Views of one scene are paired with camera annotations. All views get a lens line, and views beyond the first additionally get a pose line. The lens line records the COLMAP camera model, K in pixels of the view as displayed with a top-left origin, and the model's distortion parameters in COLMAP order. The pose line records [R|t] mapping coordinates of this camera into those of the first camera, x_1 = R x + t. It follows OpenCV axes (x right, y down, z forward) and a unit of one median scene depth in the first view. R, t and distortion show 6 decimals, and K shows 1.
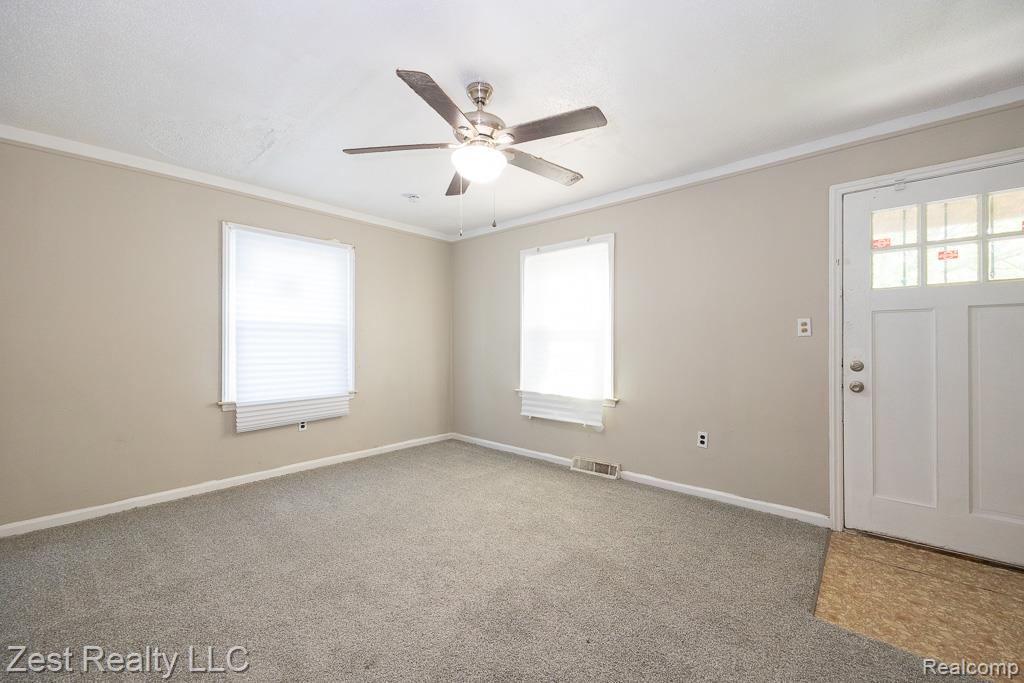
lens RADIAL K [[421.3, 0, 521.1], [0, 421.3, 343.7], [0, 0, 1]] dist [0.003160, 0.000021]
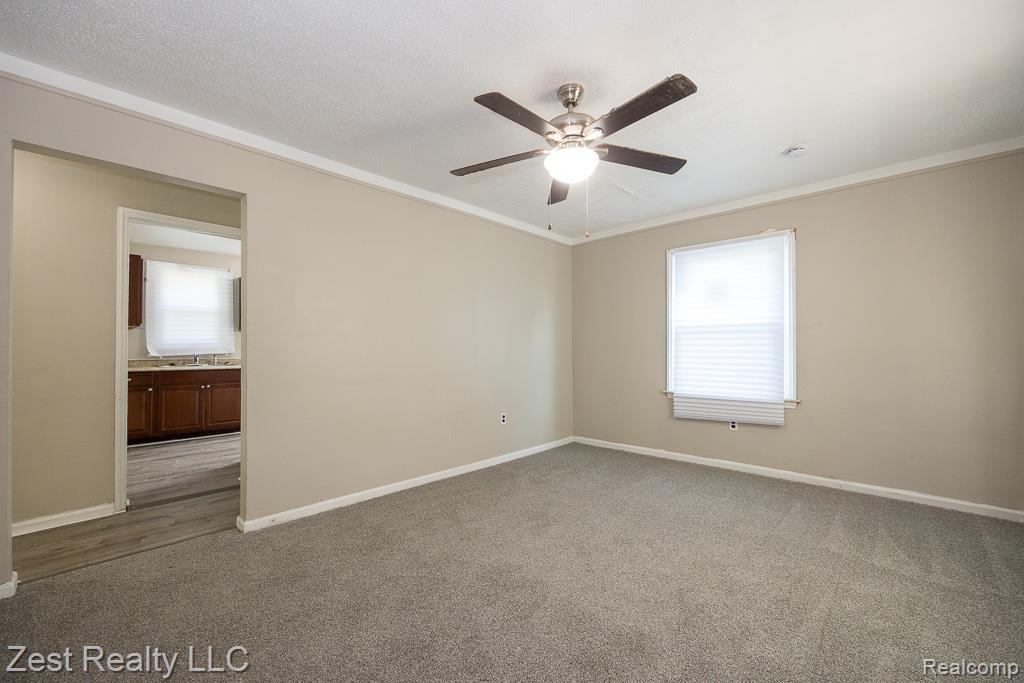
lens RADIAL K [[421.3, 0, 514.6], [0, 421.3, 344.3], [0, 0, 1]] dist [0.003160, 0.000021]
pose [[-0.051076, -0.013707, -0.998601, 0.557848], [0.003561, 0.999897, -0.013907, 0.012299], [0.998688, -0.004267, -0.051022, 0.563469]]
